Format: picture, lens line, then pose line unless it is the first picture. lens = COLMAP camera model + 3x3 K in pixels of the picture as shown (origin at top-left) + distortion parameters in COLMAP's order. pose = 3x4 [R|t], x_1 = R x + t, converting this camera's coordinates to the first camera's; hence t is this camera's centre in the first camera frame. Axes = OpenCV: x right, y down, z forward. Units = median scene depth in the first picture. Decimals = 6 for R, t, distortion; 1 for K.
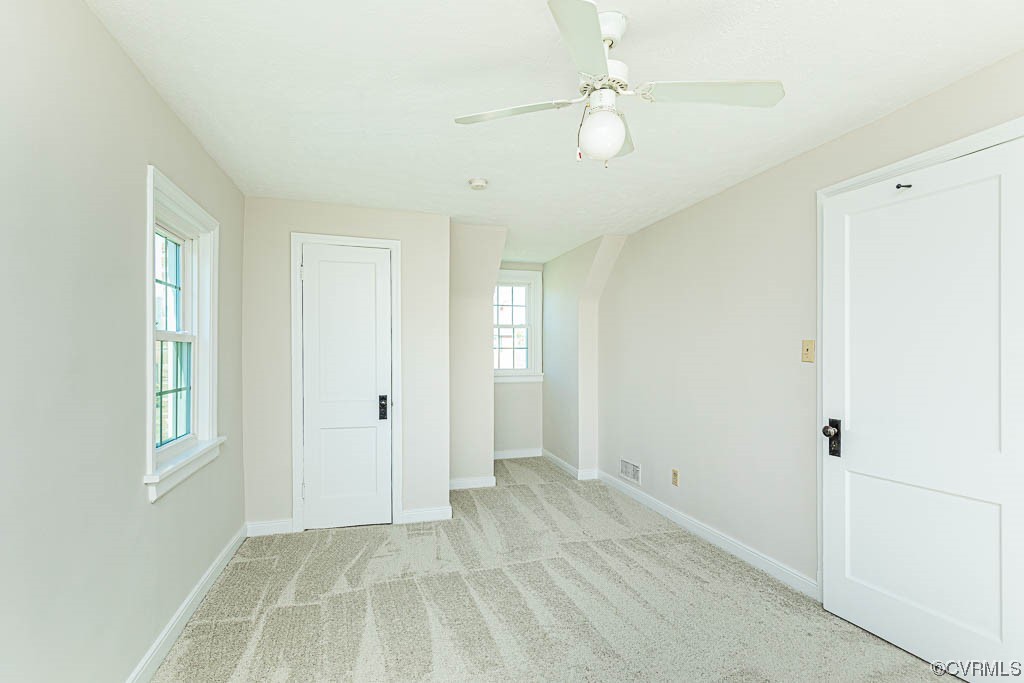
lens RADIAL K [[472.7, 0, 512.6], [0, 472.7, 354.3], [0, 0, 1]] dist [0.002333, -0.000062]
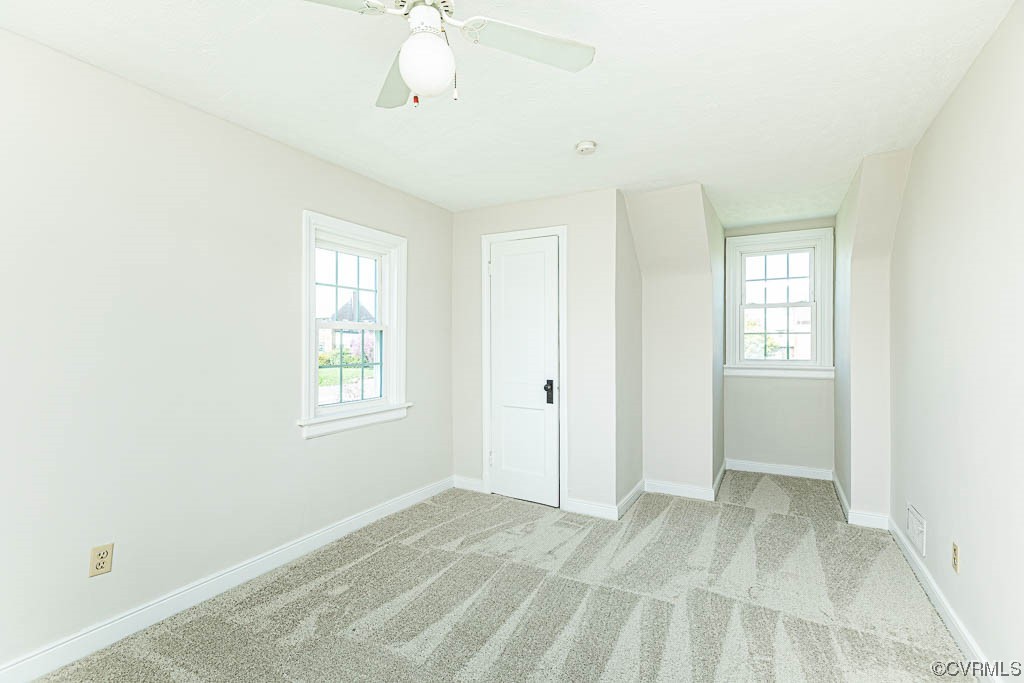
lens RADIAL K [[467.8, 0, 516.9], [0, 467.8, 340.5], [0, 0, 1]] dist [0.002398, 0.000001]
pose [[0.696020, 0.000620, -0.718022, 0.404641], [-0.003347, 0.999992, -0.002380, 0.004701], [0.718014, 0.004060, 0.696017, 0.247673]]
